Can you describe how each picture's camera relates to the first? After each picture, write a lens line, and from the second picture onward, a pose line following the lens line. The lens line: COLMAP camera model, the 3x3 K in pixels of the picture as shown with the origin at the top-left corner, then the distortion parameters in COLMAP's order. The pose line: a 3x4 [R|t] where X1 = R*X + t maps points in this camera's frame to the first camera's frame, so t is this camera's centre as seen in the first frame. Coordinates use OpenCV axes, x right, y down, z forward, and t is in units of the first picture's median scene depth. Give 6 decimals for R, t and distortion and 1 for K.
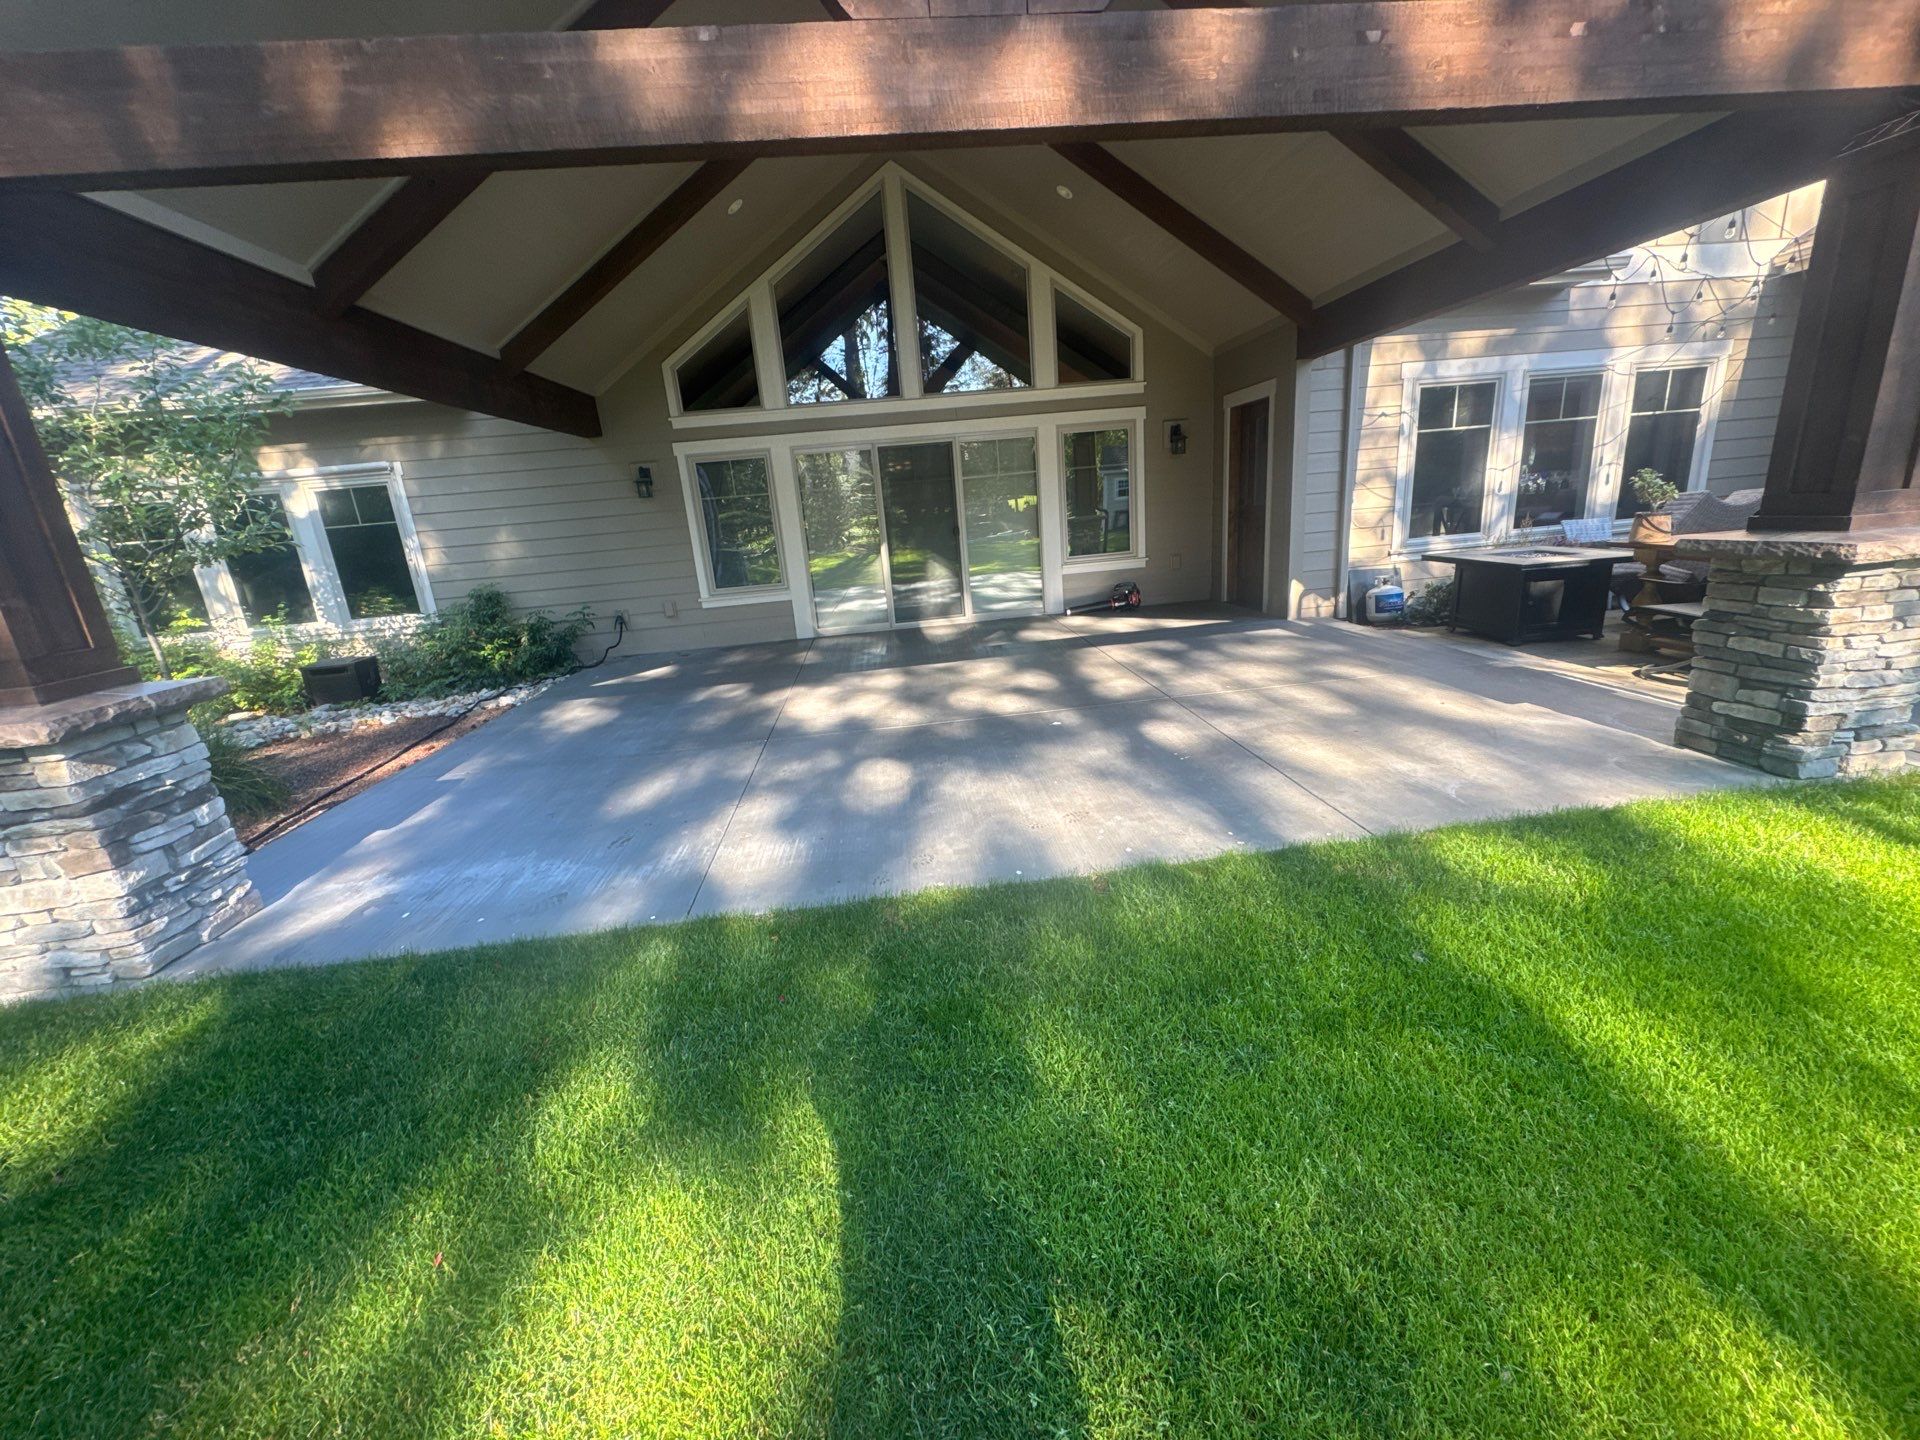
lens RADIAL K [[849.0, 0, 960.0], [0, 849.0, 720.0], [0, 0, 1]] dist [0.001524, 0.000225]
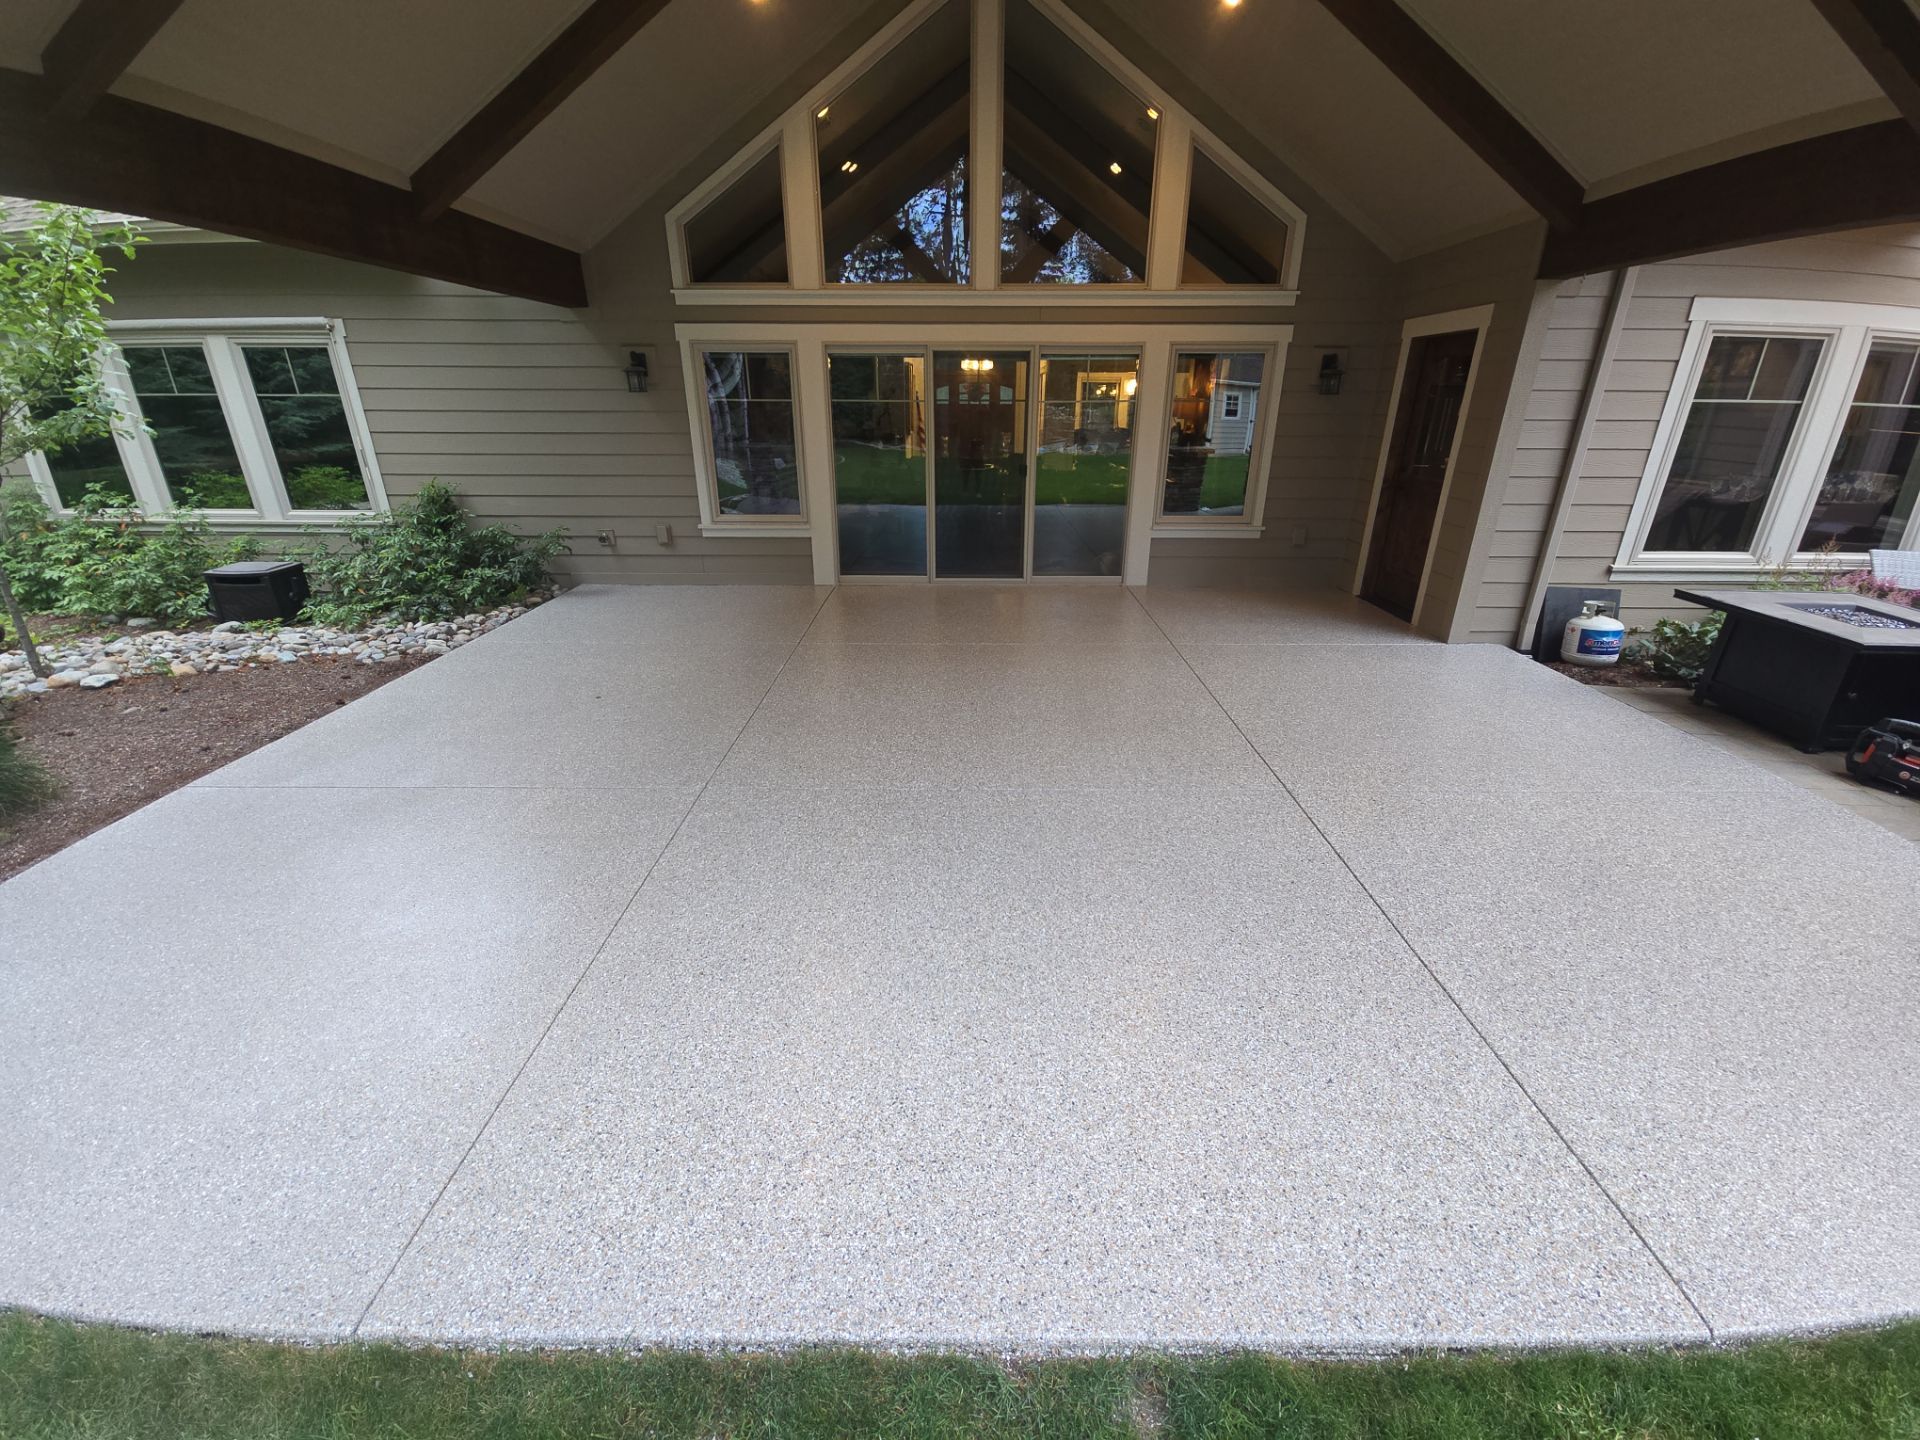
lens RADIAL K [[849.0, 0, 960.0], [0, 849.0, 720.0], [0, 0, 1]] dist [0.001524, 0.000225]
pose [[0.991227, 0.114936, -0.065263, 0.016879], [-0.106307, 0.986688, 0.123064, -0.090545], [0.078539, -0.115046, 0.990250, 0.204410]]
